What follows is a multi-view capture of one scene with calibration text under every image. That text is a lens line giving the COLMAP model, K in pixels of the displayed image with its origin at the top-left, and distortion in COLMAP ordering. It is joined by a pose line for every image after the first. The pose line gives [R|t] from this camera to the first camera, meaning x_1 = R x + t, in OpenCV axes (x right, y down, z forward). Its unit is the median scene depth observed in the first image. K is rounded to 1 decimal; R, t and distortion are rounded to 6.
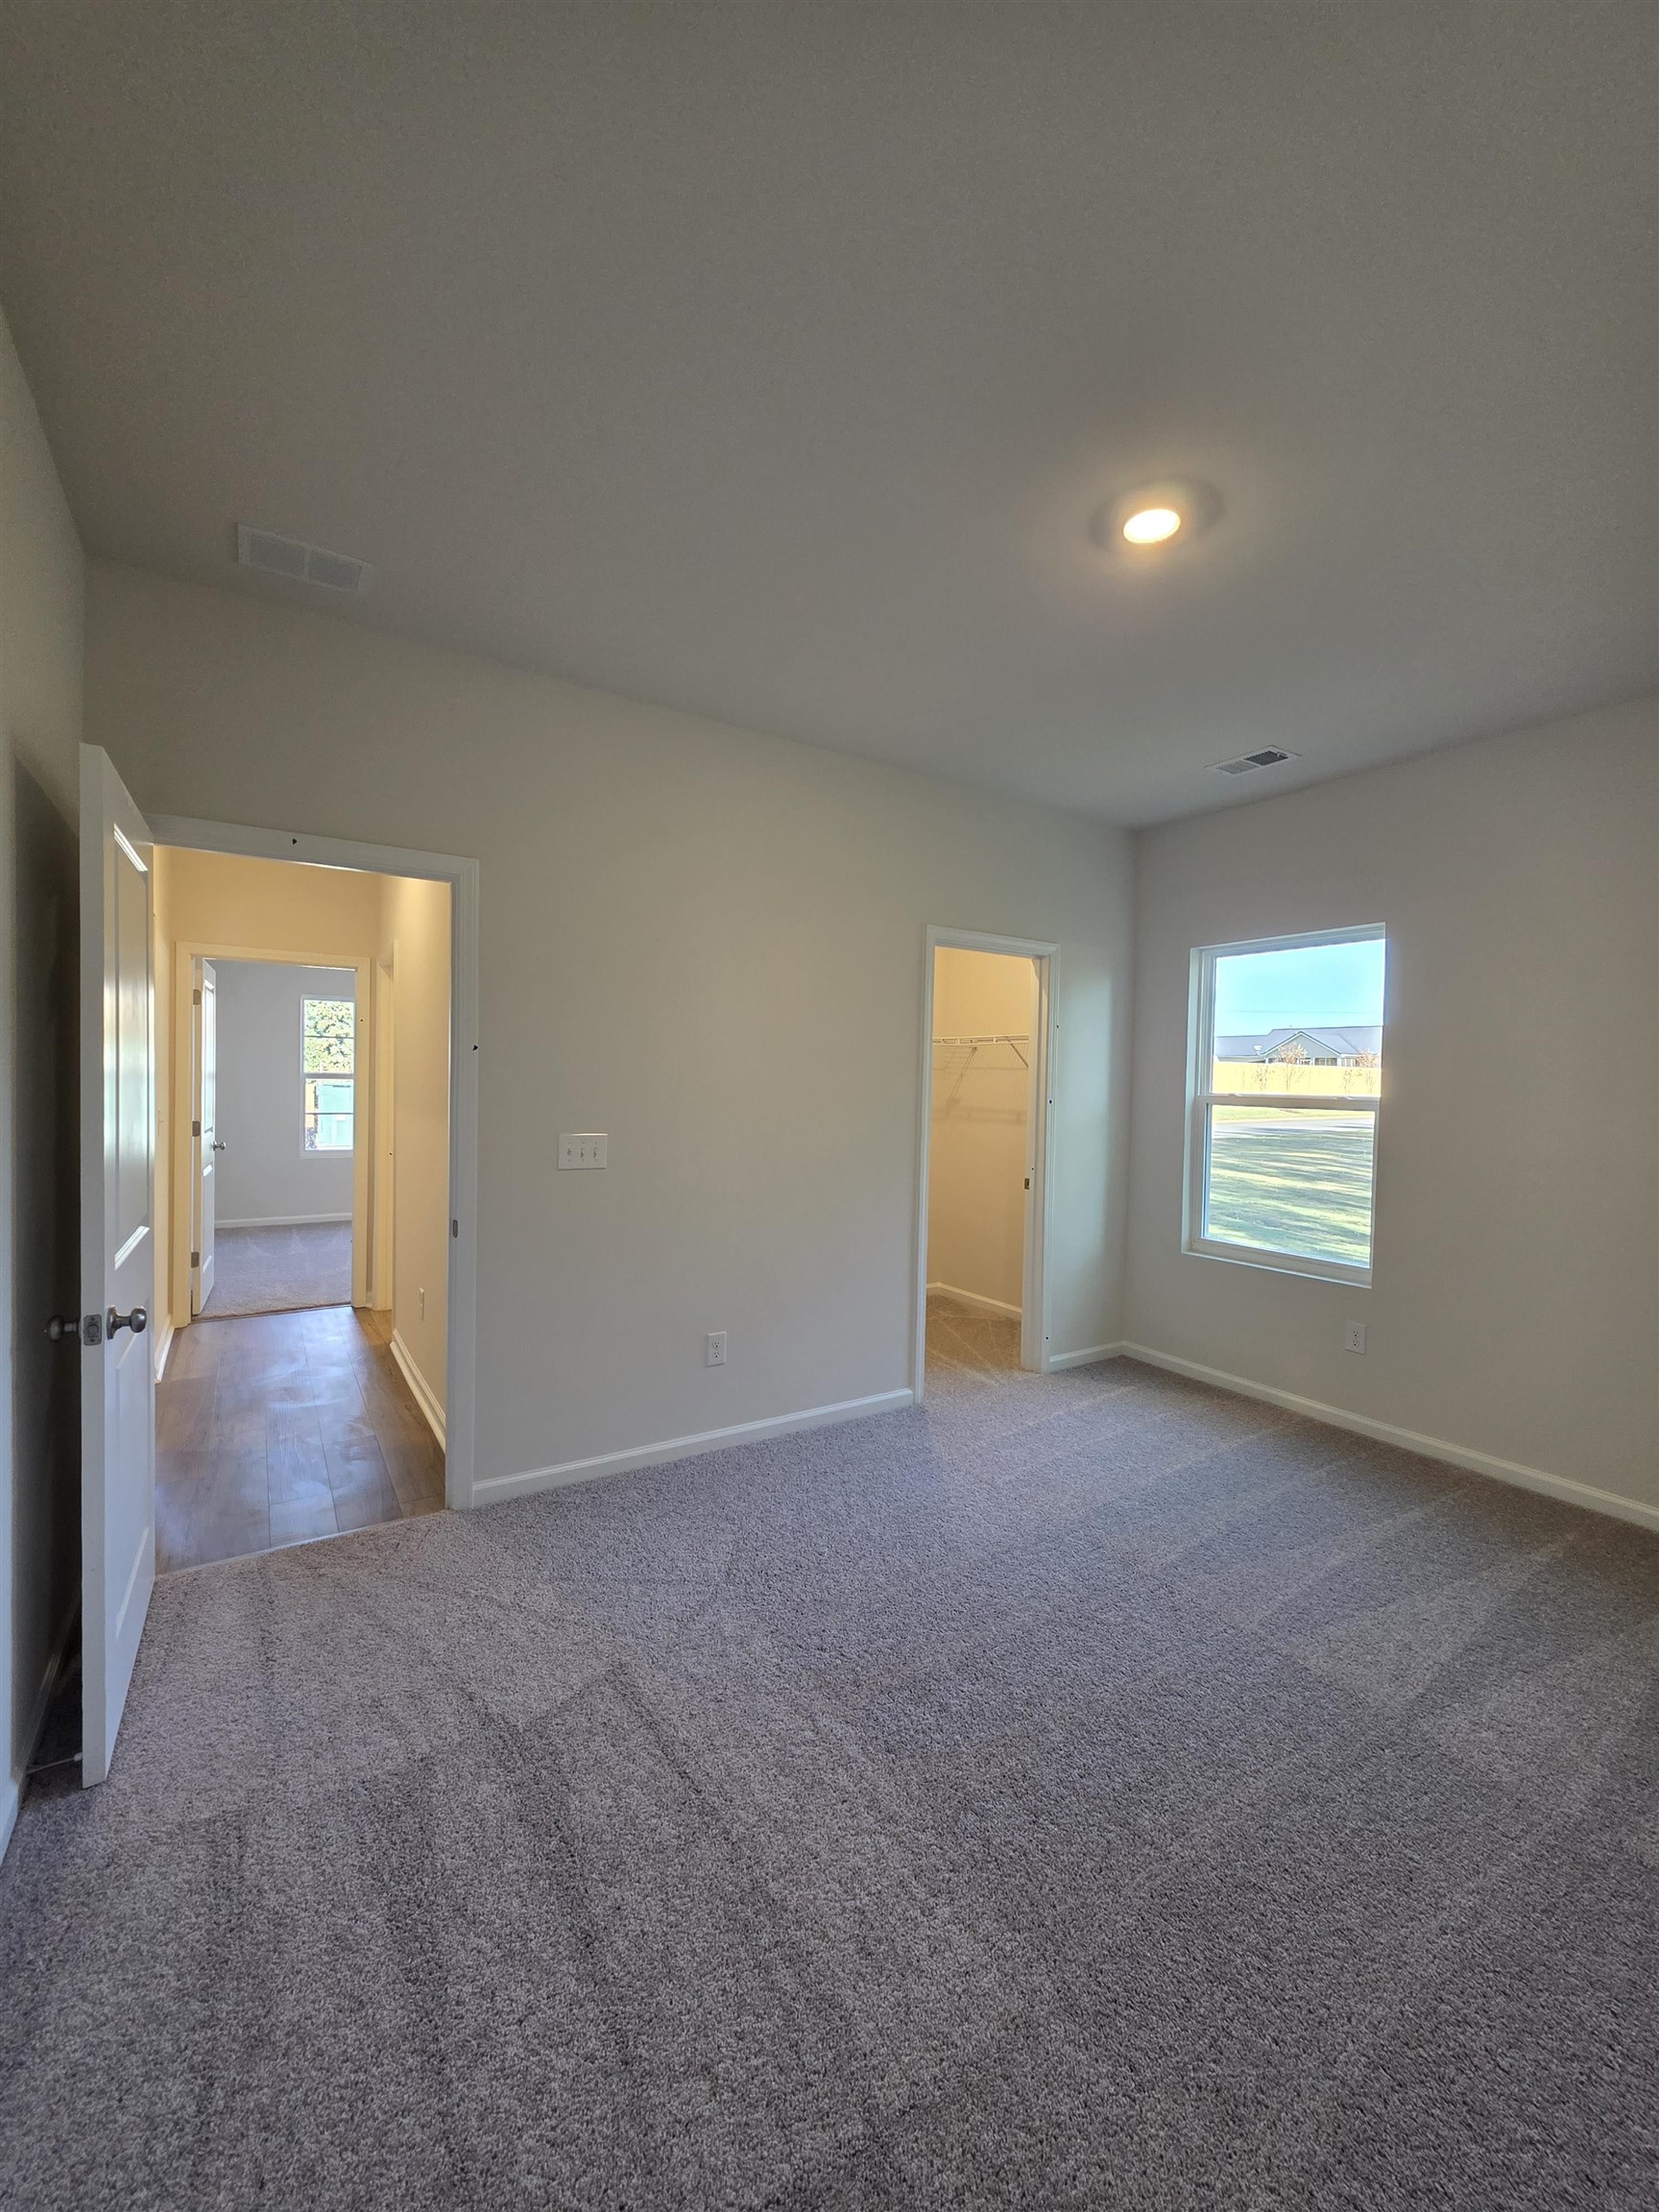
lens RADIAL K [[891.2, 0, 836.5], [0, 891.2, 1101.8], [0, 0, 1]] dist [-0.000296, -0.000140]
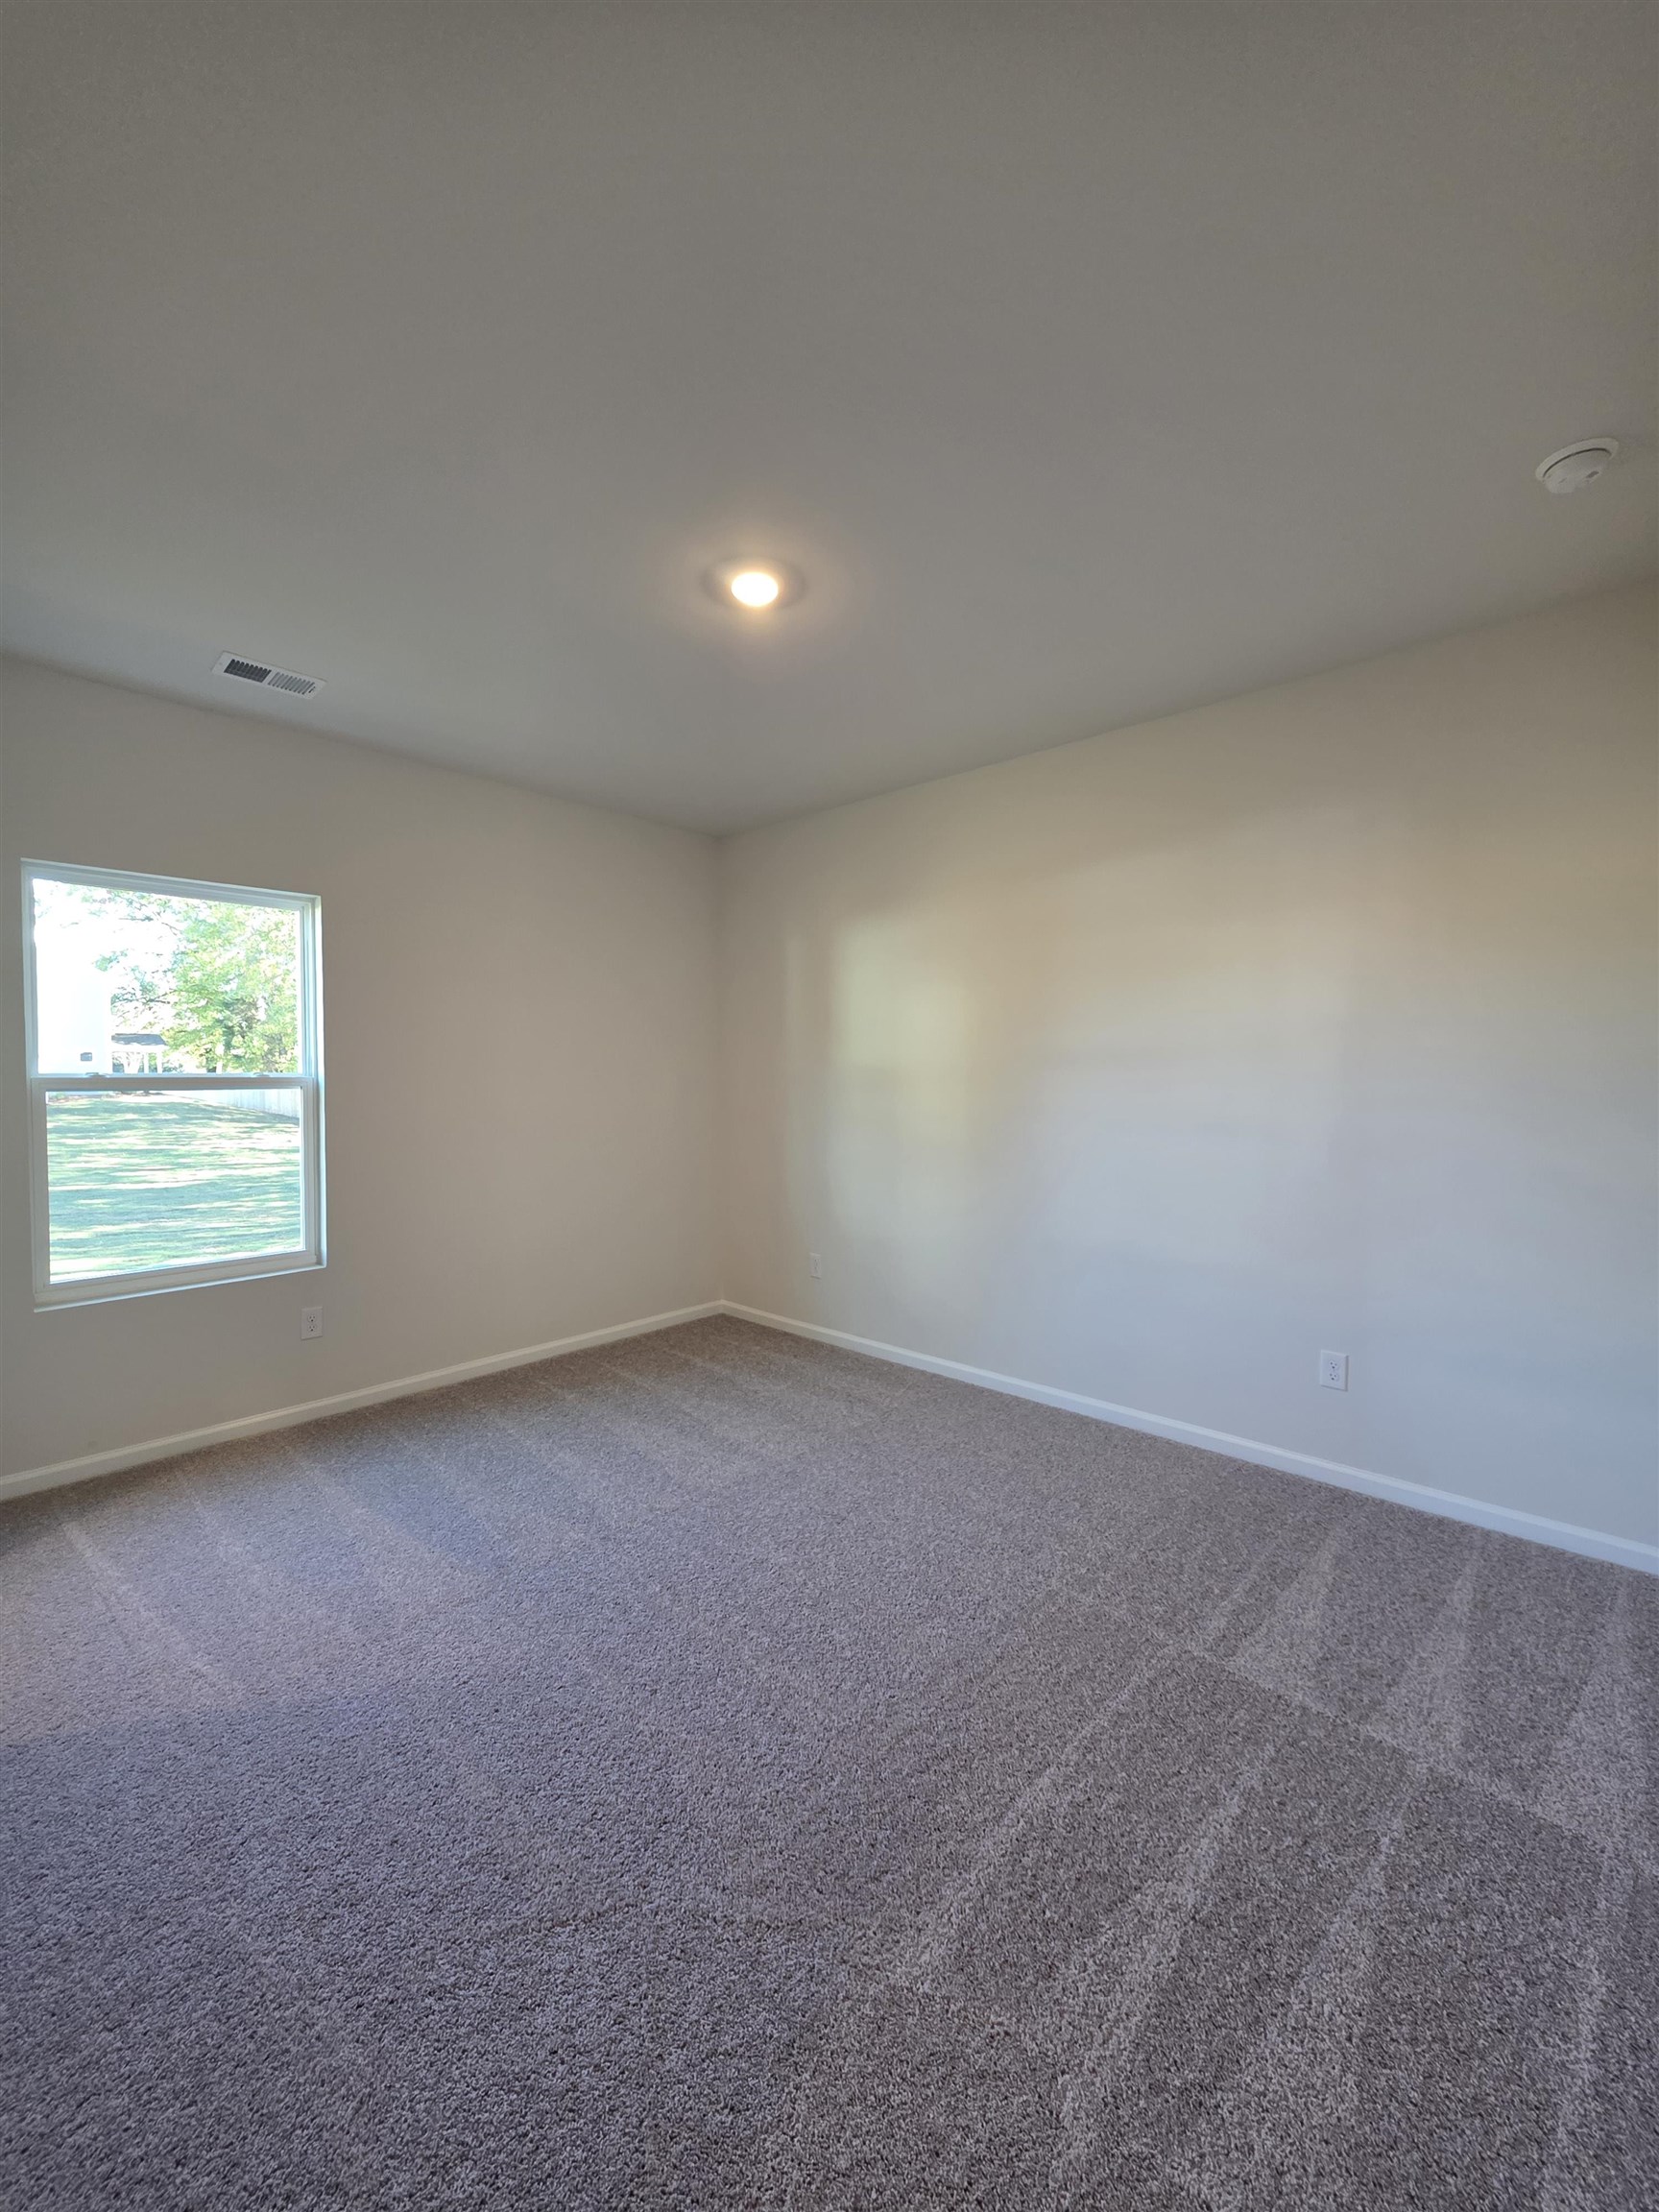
lens RADIAL K [[891.2, 0, 836.5], [0, 891.2, 1101.8], [0, 0, 1]] dist [-0.000296, -0.000140]
pose [[-0.259309, -0.053186, 0.964329, -0.483067], [0.012073, 0.998226, 0.058302, -0.024040], [-0.965719, 0.026761, -0.258206, 0.693950]]
